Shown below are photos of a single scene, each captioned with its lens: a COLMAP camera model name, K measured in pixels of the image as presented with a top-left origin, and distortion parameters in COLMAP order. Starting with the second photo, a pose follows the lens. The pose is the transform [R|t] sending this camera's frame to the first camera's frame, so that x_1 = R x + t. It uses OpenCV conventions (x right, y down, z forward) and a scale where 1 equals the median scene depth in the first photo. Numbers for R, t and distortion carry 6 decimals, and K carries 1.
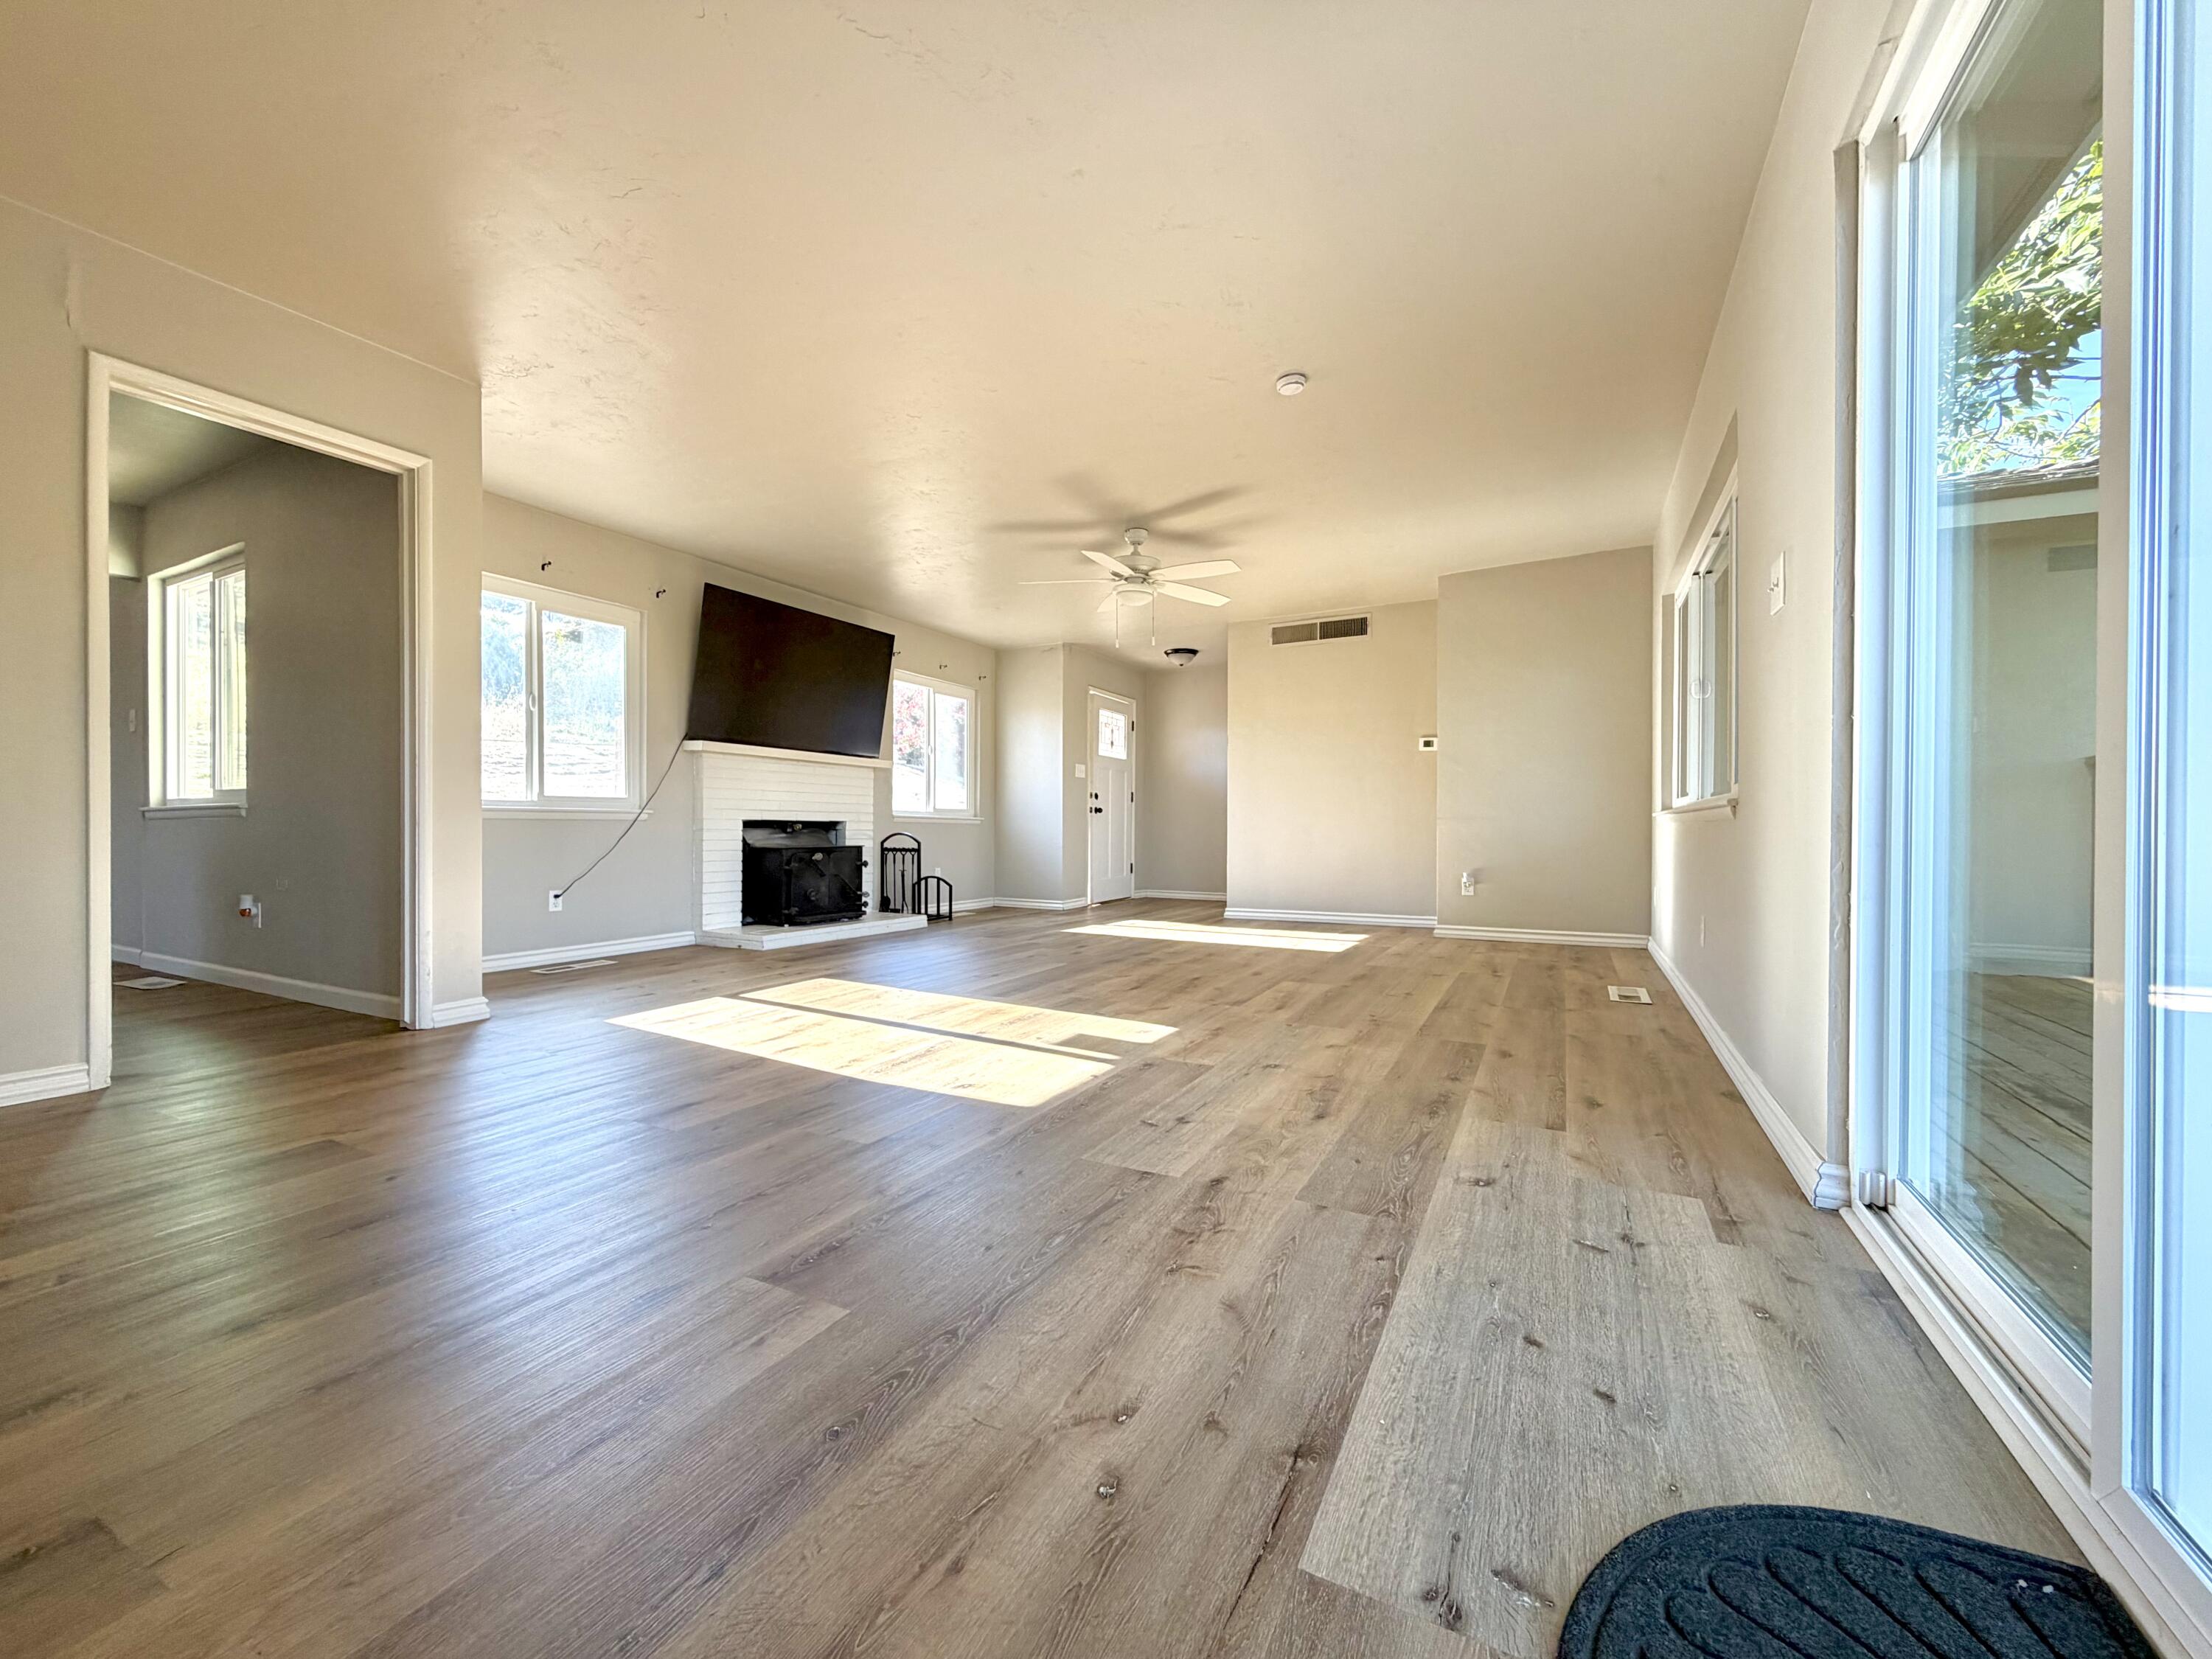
lens RADIAL K [[892.7, 0, 1106.0], [0, 892.7, 829.5], [0, 0, 1]] dist [0.001299, 0.000188]
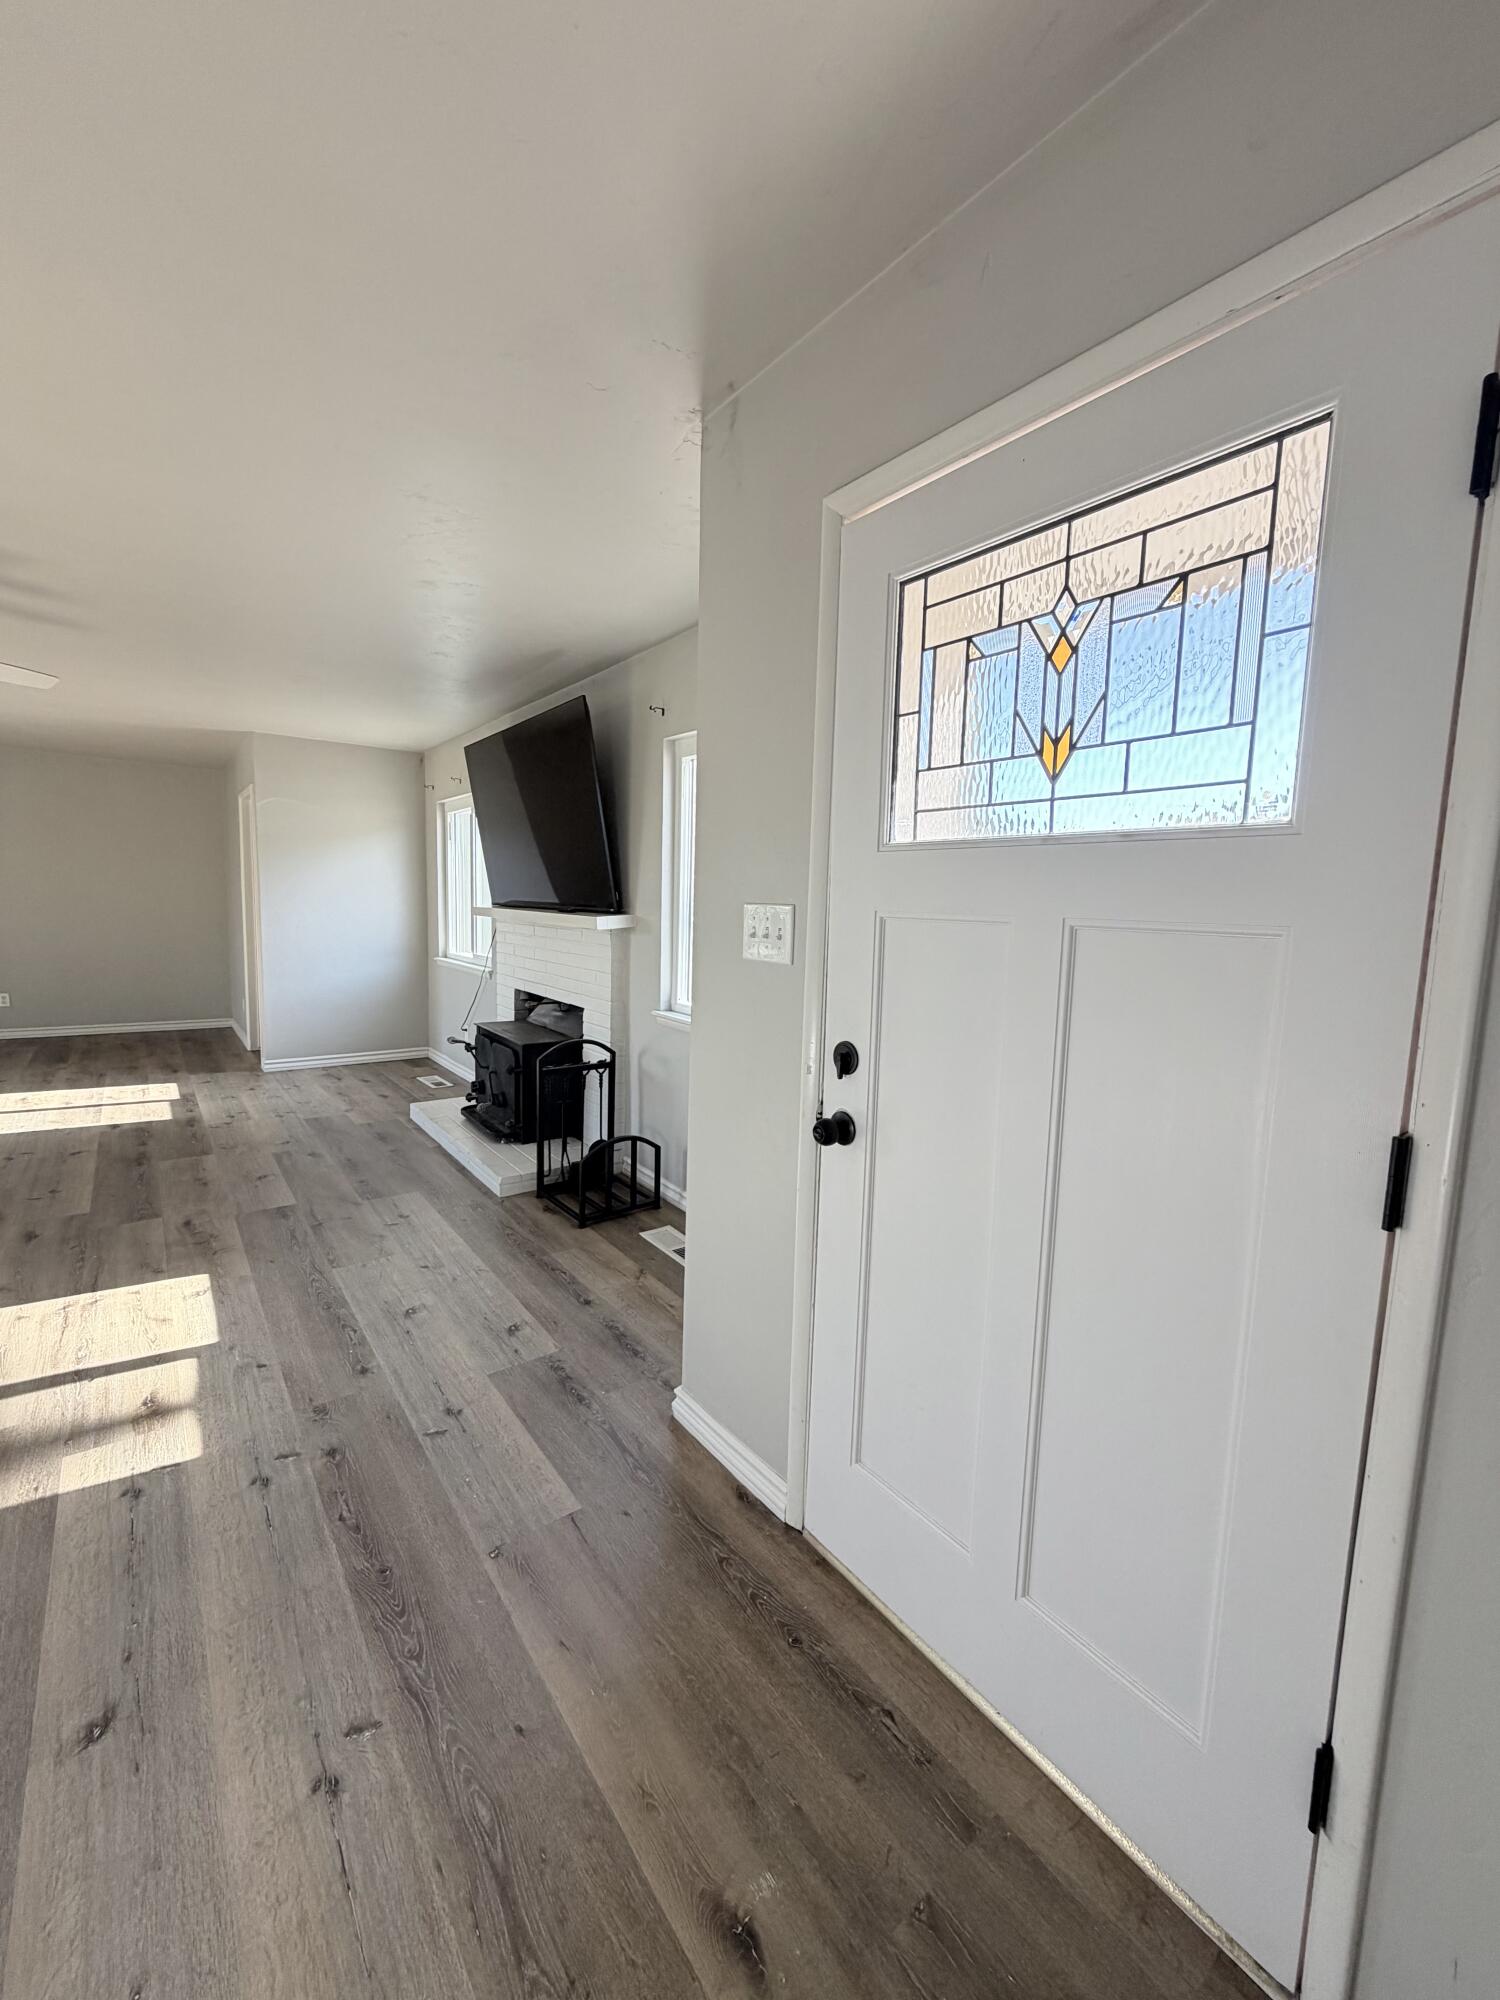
lens RADIAL K [[796.5, 0, 750.0], [0, 796.5, 1000.0], [0, 0, 1]] dist [-0.001309, 0.000249]
pose [[-0.416040, 0.095041, -0.904366, 0.484418], [-0.031425, 0.992427, 0.118752, -0.218054], [0.908803, 0.077825, -0.409902, 3.233541]]
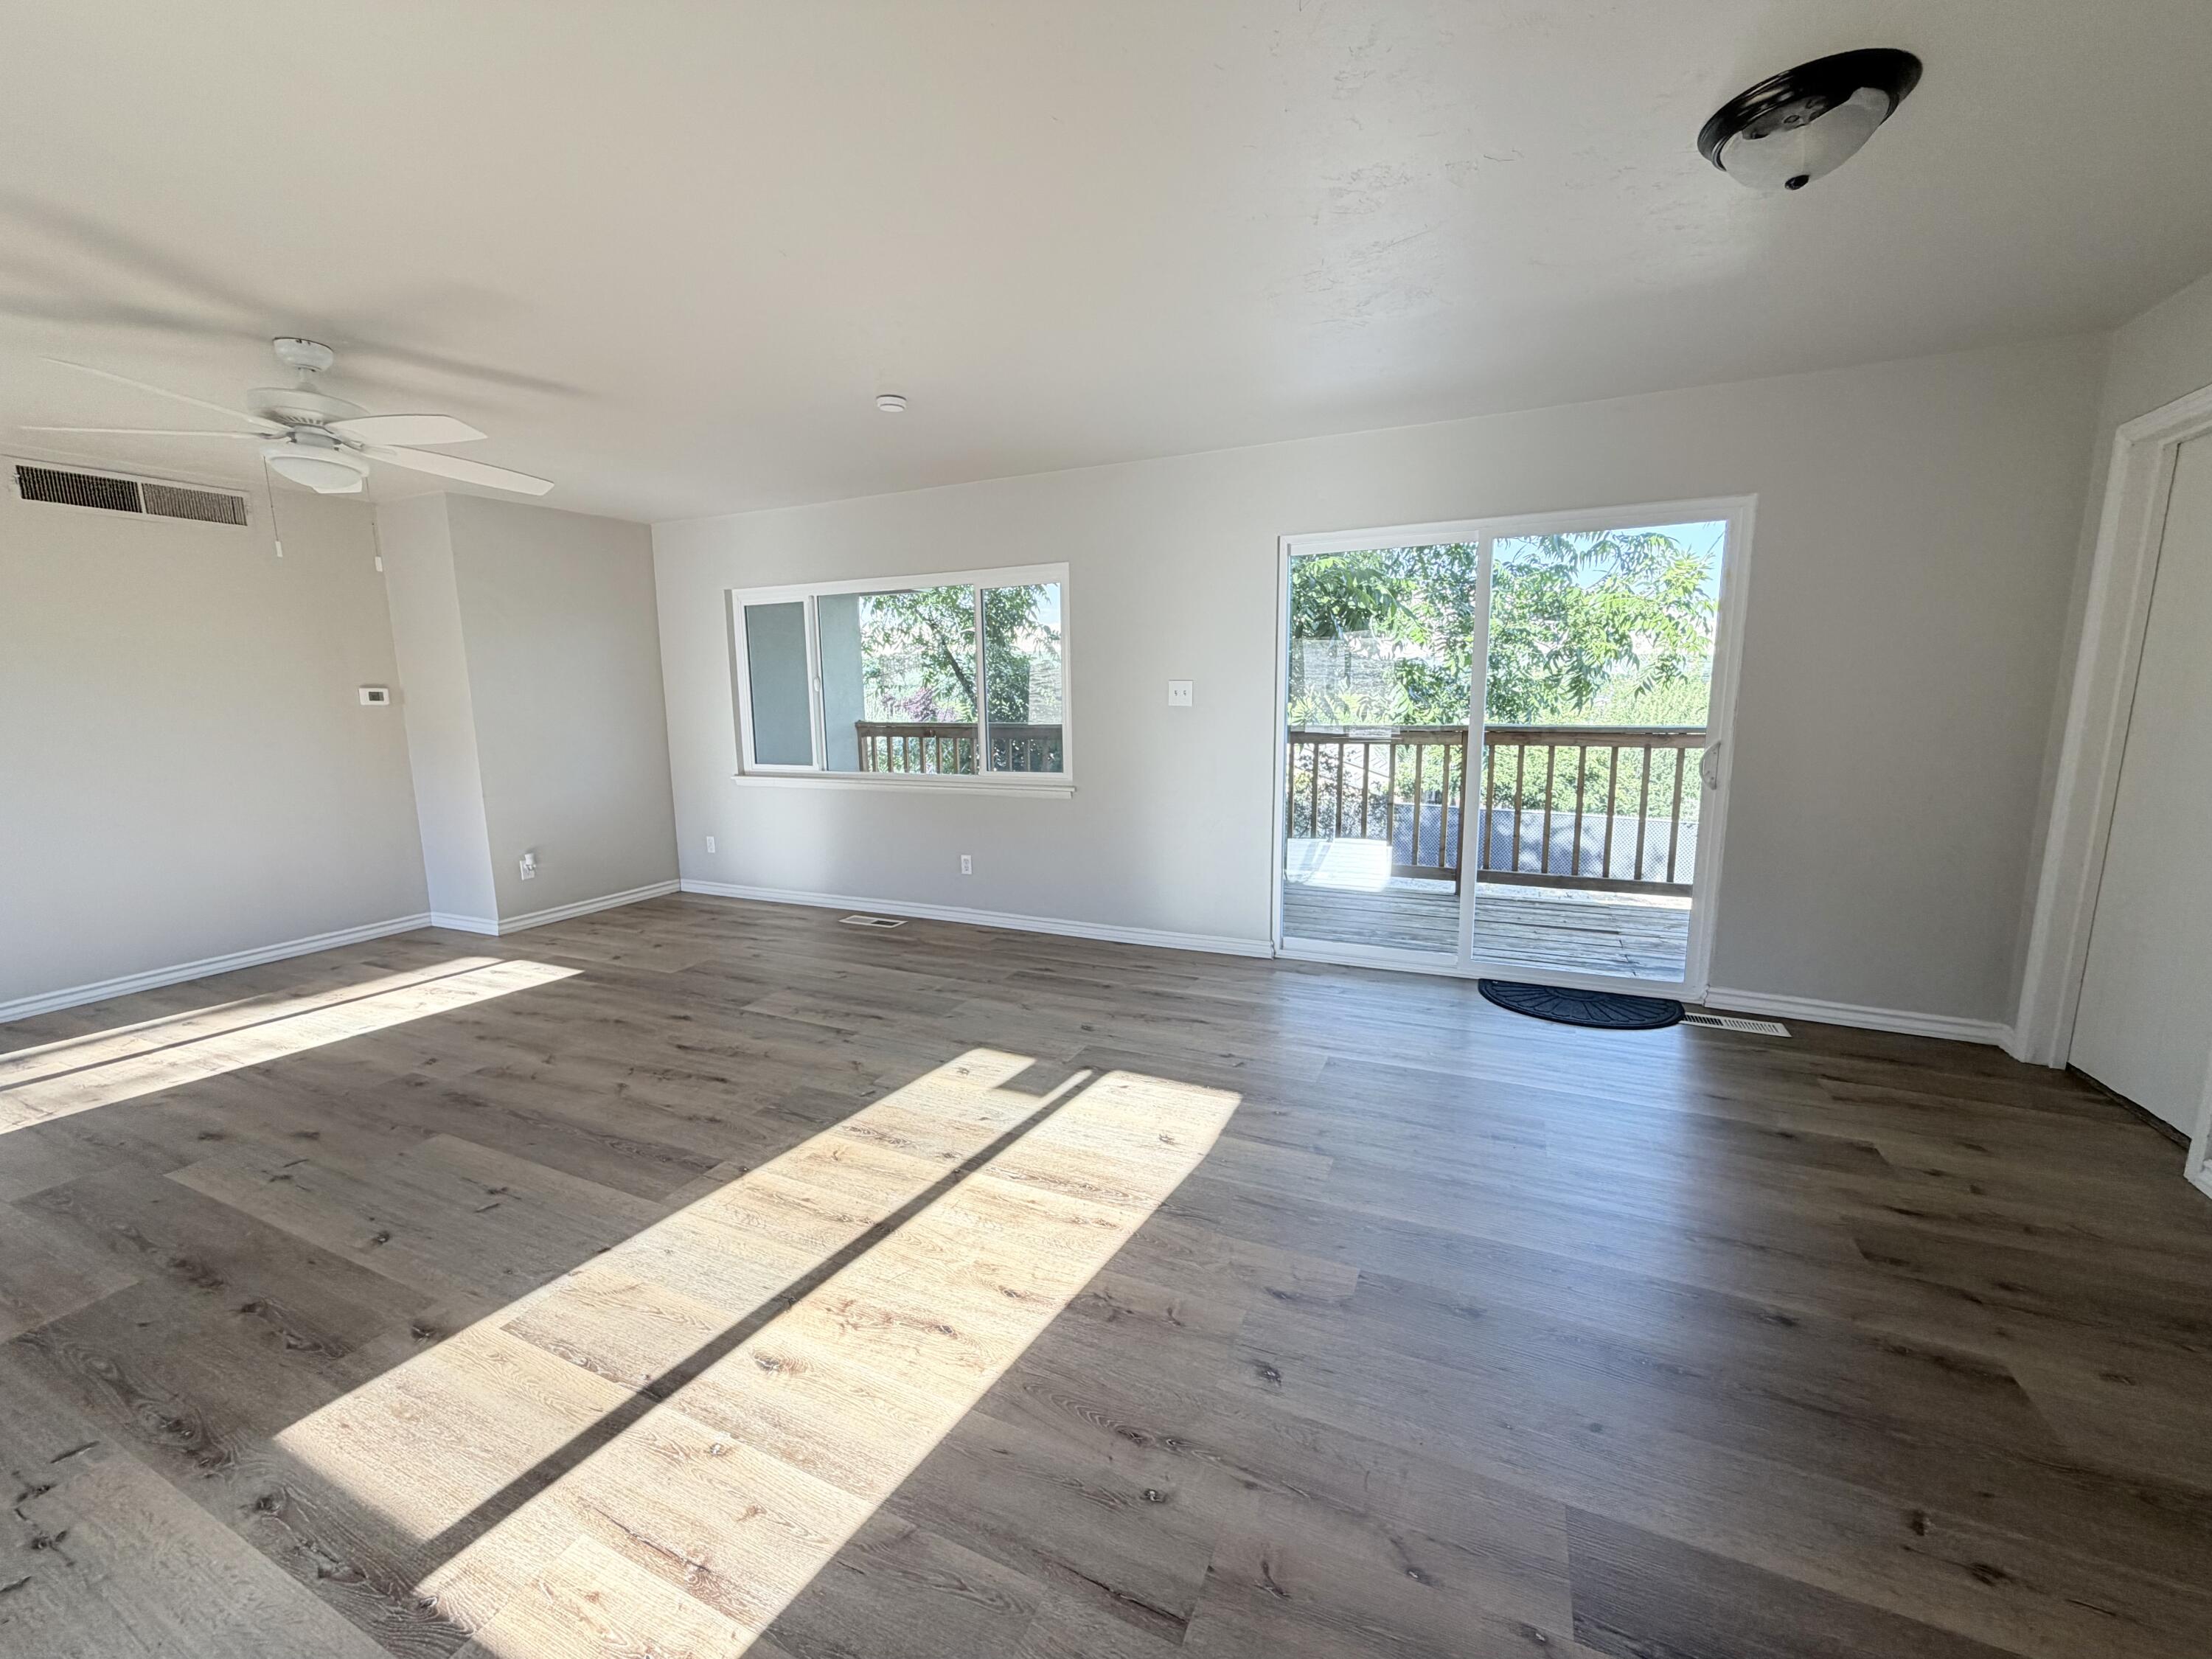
lens RADIAL K [[880.9, 0, 1098.9], [0, 880.9, 831.5], [0, 0, 1]] dist [-0.001309, 0.000249]
pose [[-0.050043, -0.159912, 0.985862, -1.008465], [0.015100, 0.986865, 0.160841, -0.220683], [-0.998633, 0.022936, -0.046971, 0.995048]]
